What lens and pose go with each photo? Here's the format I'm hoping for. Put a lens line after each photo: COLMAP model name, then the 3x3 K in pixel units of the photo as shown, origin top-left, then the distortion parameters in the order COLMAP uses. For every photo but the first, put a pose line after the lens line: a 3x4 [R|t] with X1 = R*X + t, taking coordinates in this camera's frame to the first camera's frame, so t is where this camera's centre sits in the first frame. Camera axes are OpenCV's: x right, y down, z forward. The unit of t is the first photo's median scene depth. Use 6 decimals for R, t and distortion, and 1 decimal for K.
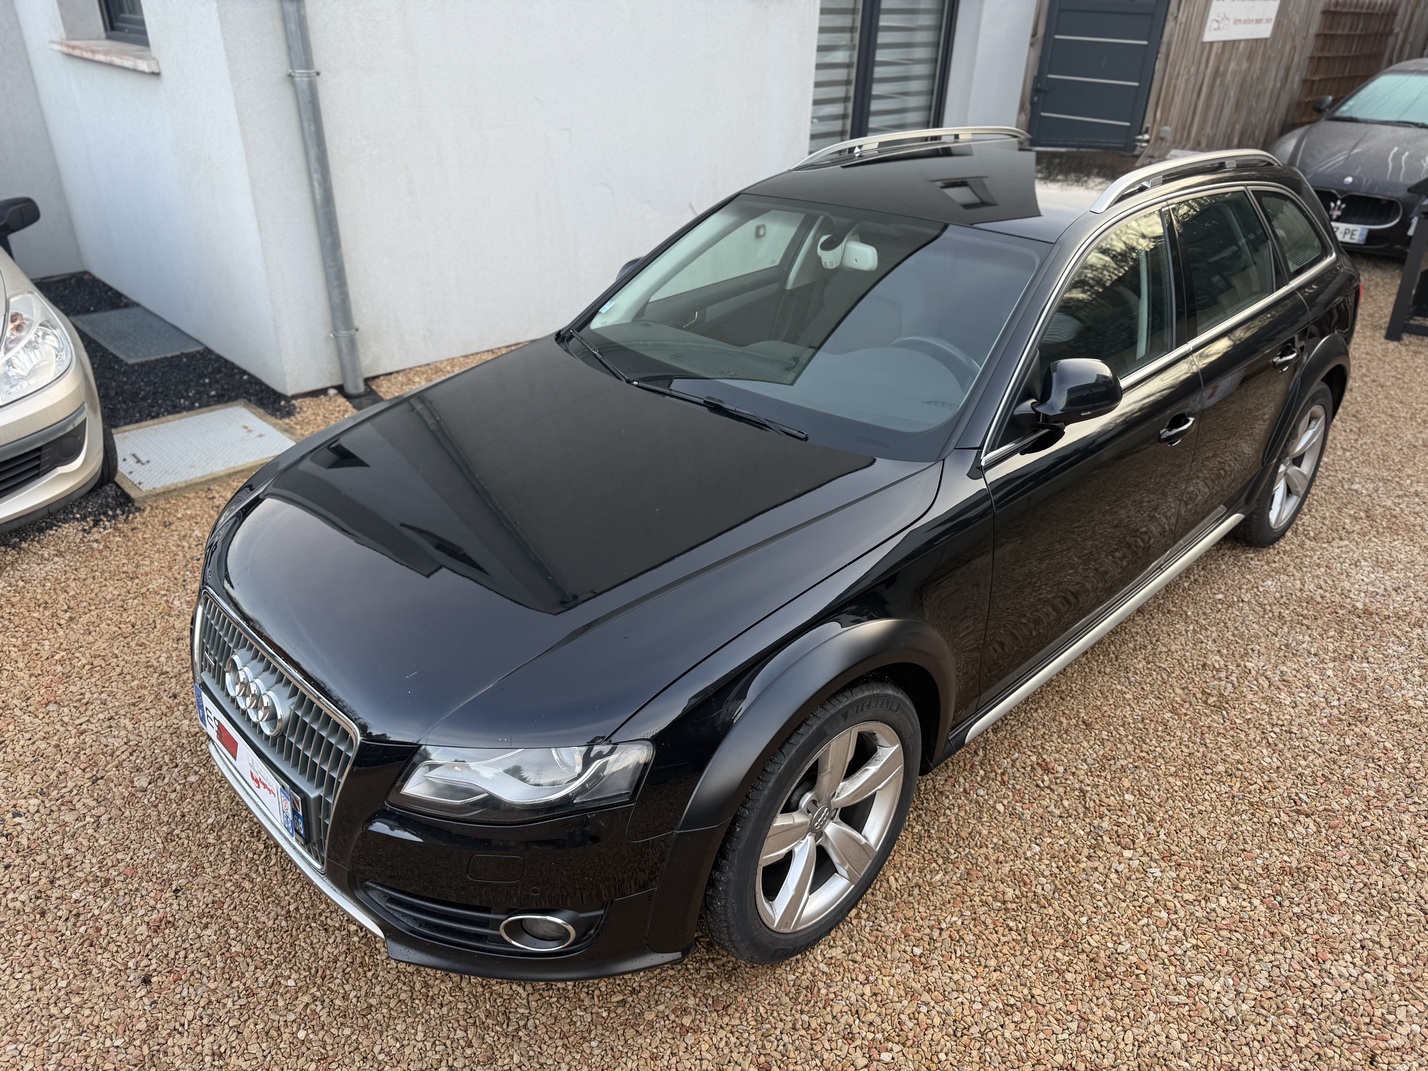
lens RADIAL K [[1021.5, 0, 708.7], [0, 1021.5, 540.0], [0, 0, 1]] dist [0.008977, -0.010853]
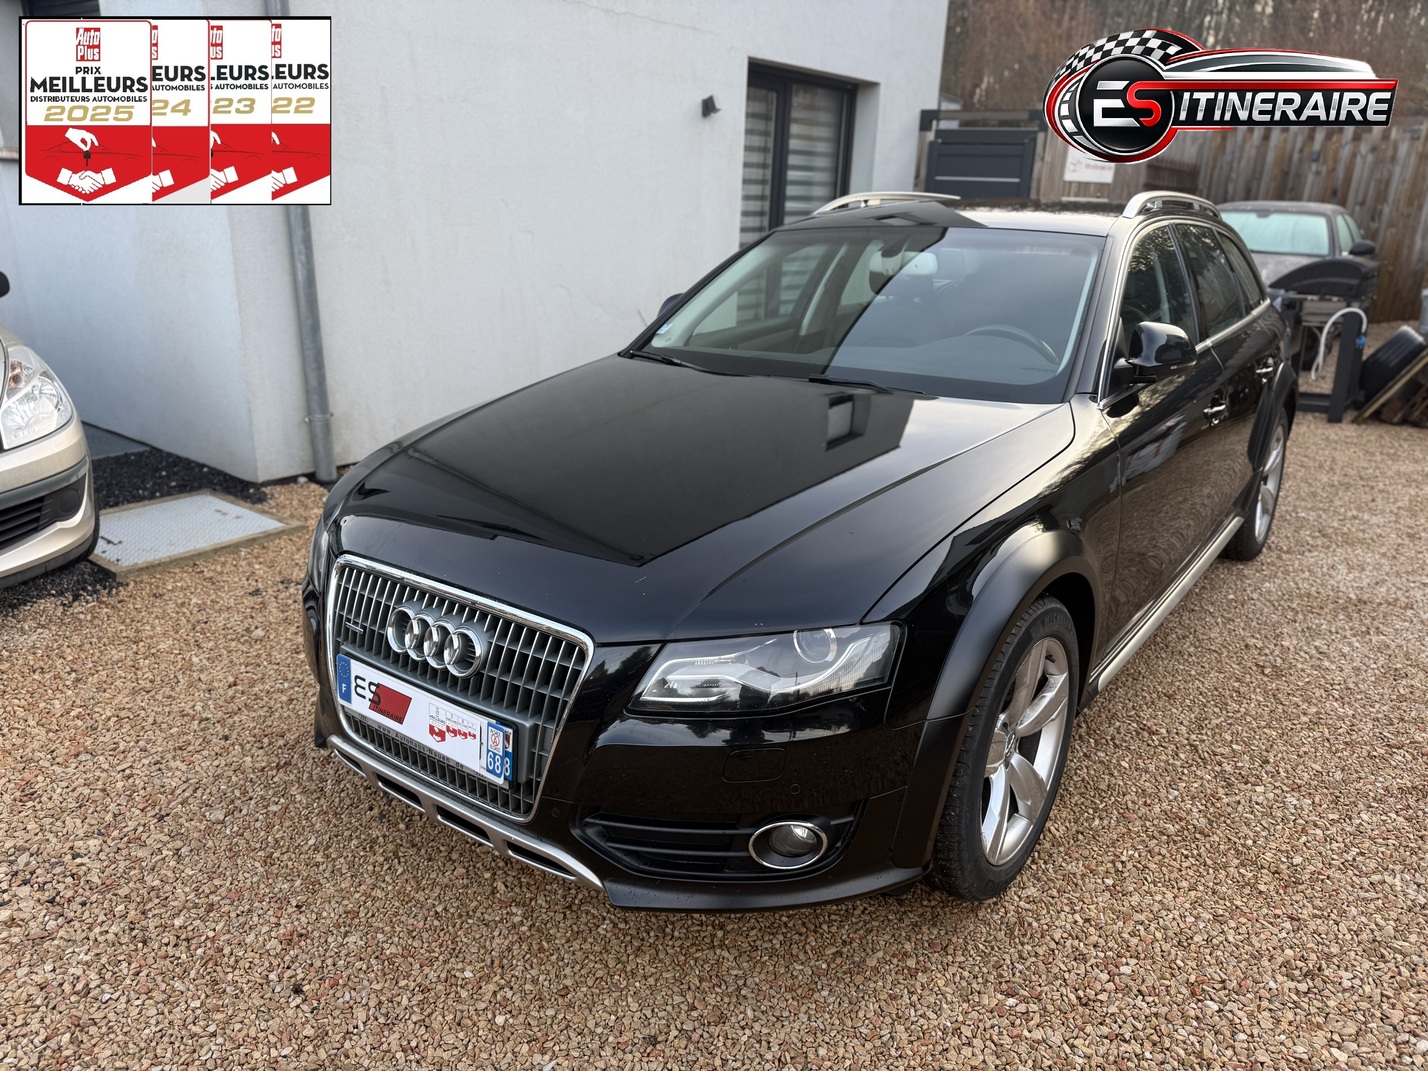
lens RADIAL K [[1021.5, 0, 707.9], [0, 1021.5, 544.0], [0, 0, 1]] dist [0.008977, -0.010853]
pose [[0.988570, -0.044407, 0.144071, -0.258432], [0.067154, 0.985297, -0.157098, 0.179296], [-0.134977, 0.164978, 0.977018, 0.033278]]
